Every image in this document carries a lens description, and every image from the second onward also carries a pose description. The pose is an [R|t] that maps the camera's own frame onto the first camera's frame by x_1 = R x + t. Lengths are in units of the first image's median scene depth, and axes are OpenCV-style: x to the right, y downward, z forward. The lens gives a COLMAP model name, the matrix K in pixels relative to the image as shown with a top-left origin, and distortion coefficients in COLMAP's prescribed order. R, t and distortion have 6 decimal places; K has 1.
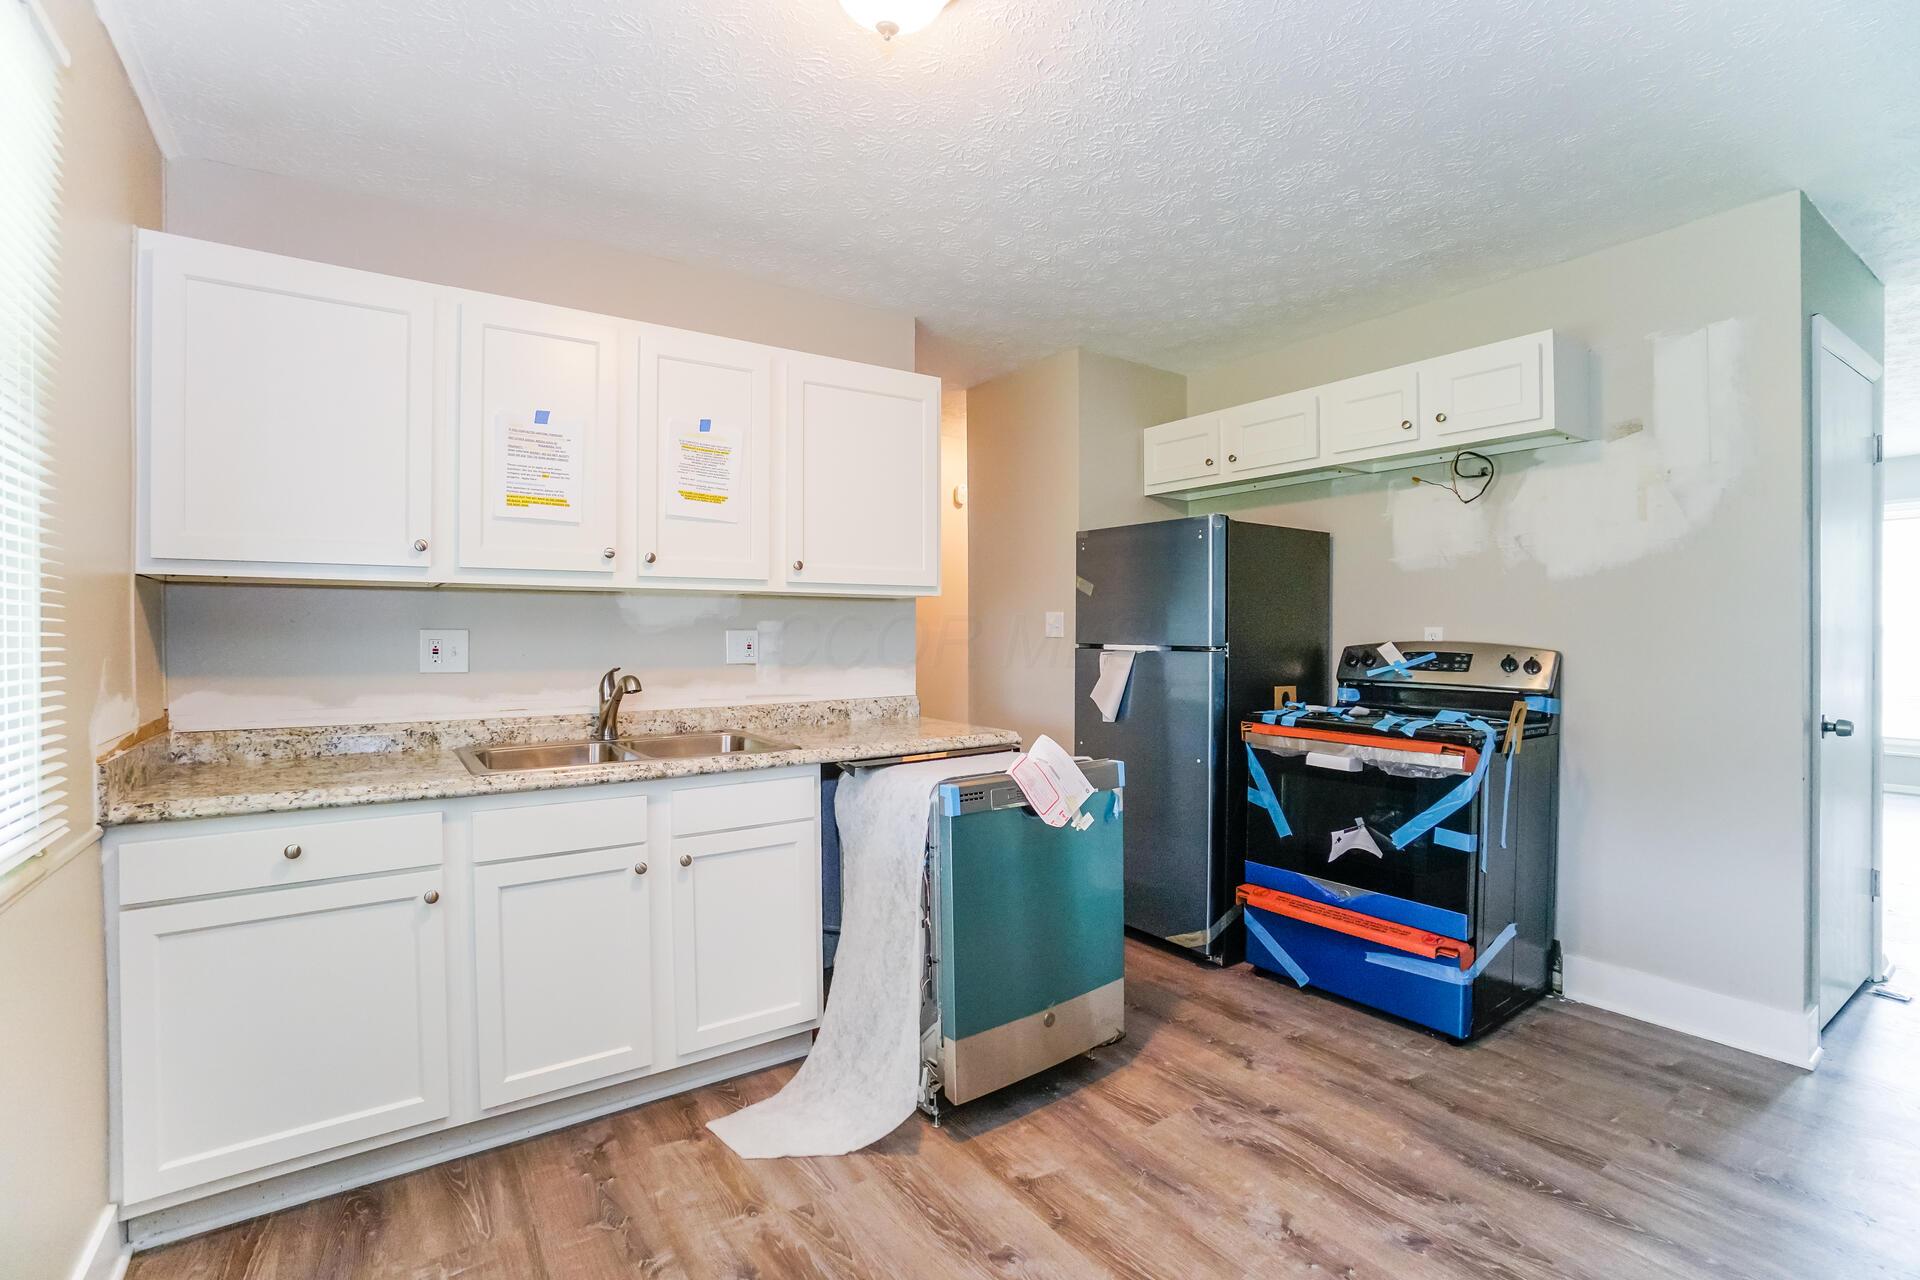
lens RADIAL K [[848.8, 0, 947.1], [0, 848.8, 630.3], [0, 0, 1]] dist [-0.067332, 0.025625]
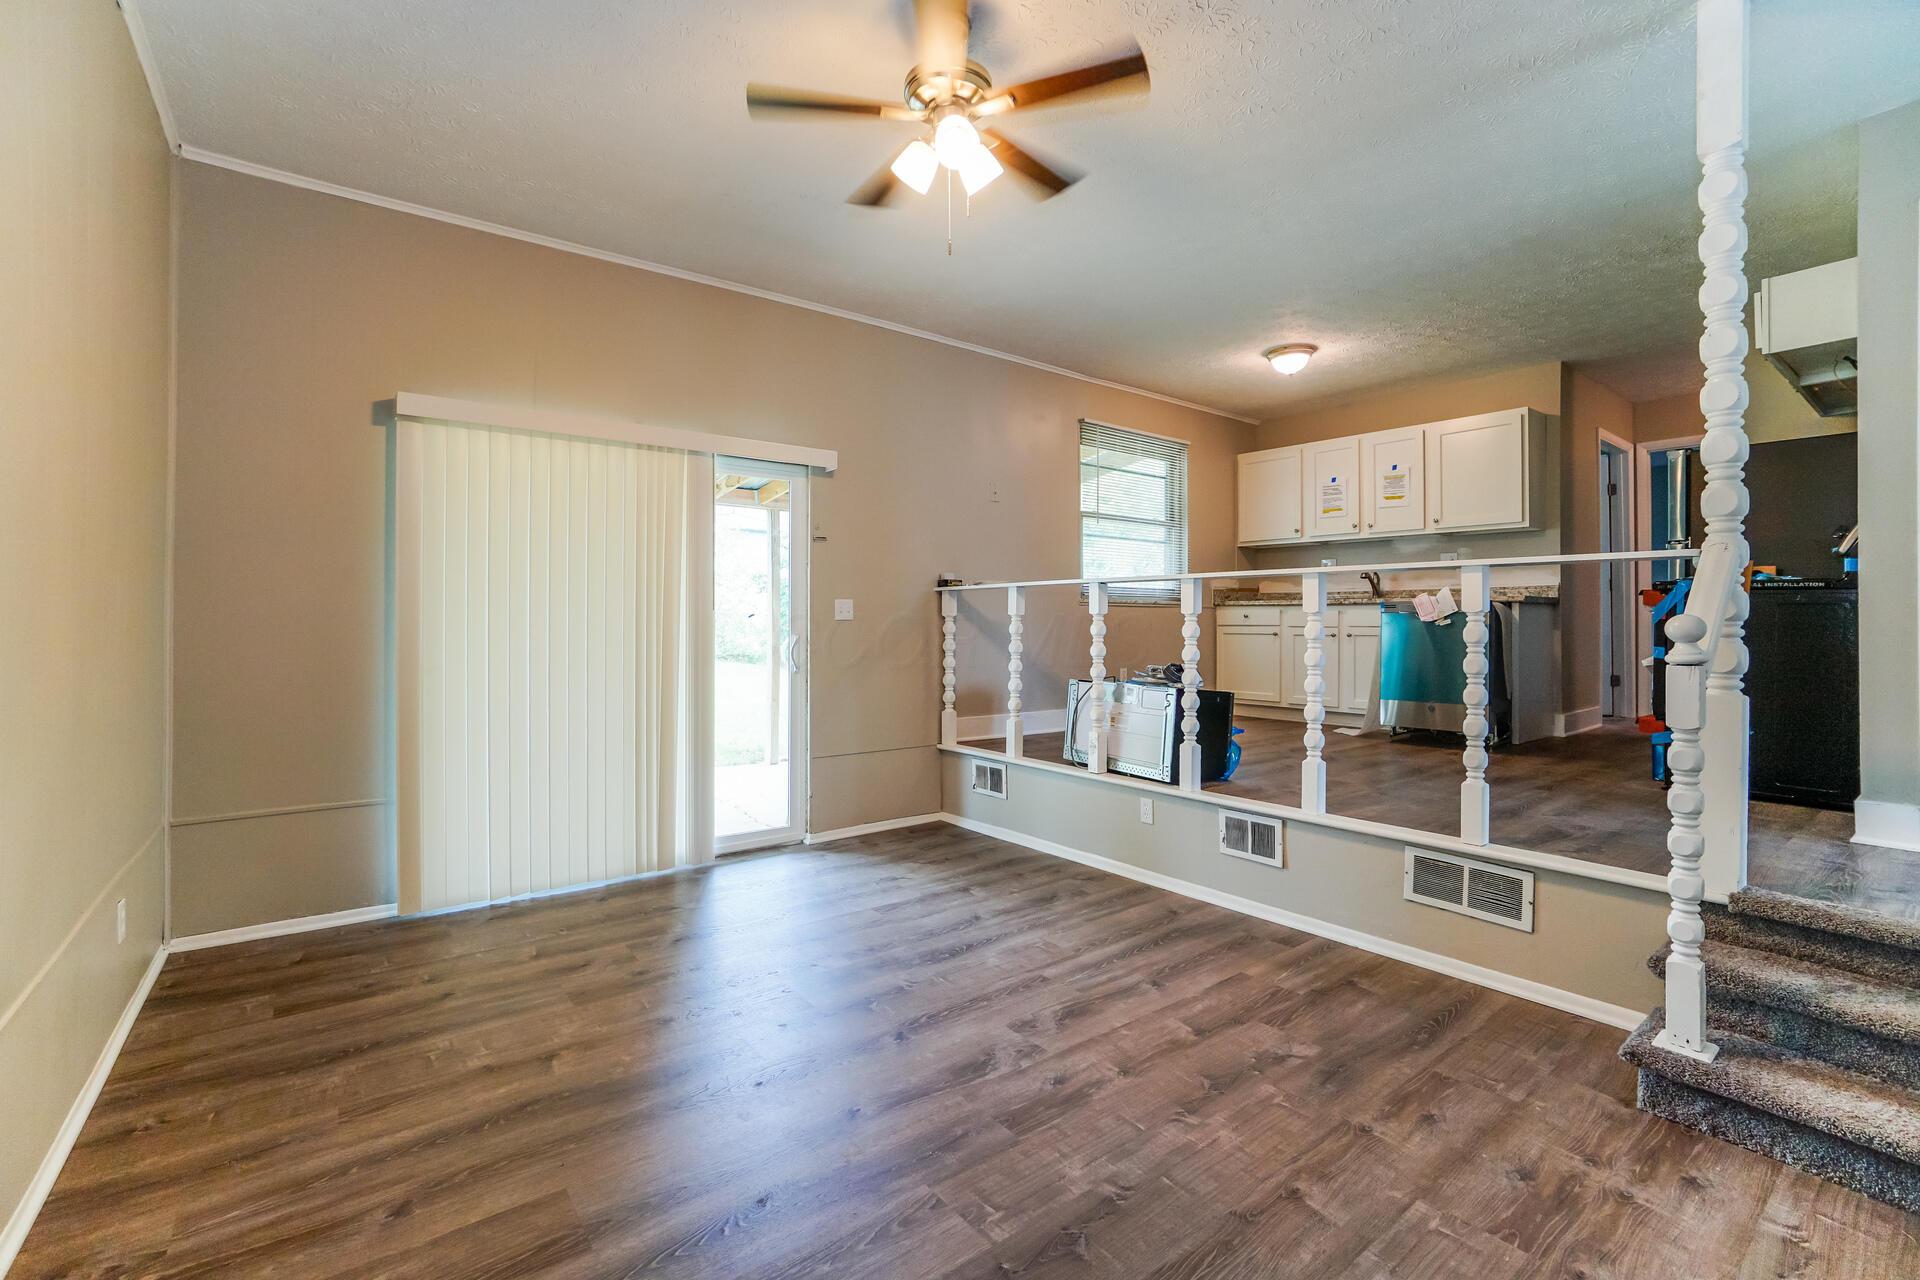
lens RADIAL K [[804.0, 0, 956.8], [0, 804.0, 612.0], [0, 0, 1]] dist [-0.001779, -0.000068]
pose [[0.058285, -0.002029, -0.998298, 2.144357], [-0.010250, 0.999944, -0.002631, 0.208445], [0.998247, 0.010386, 0.058261, -0.418687]]
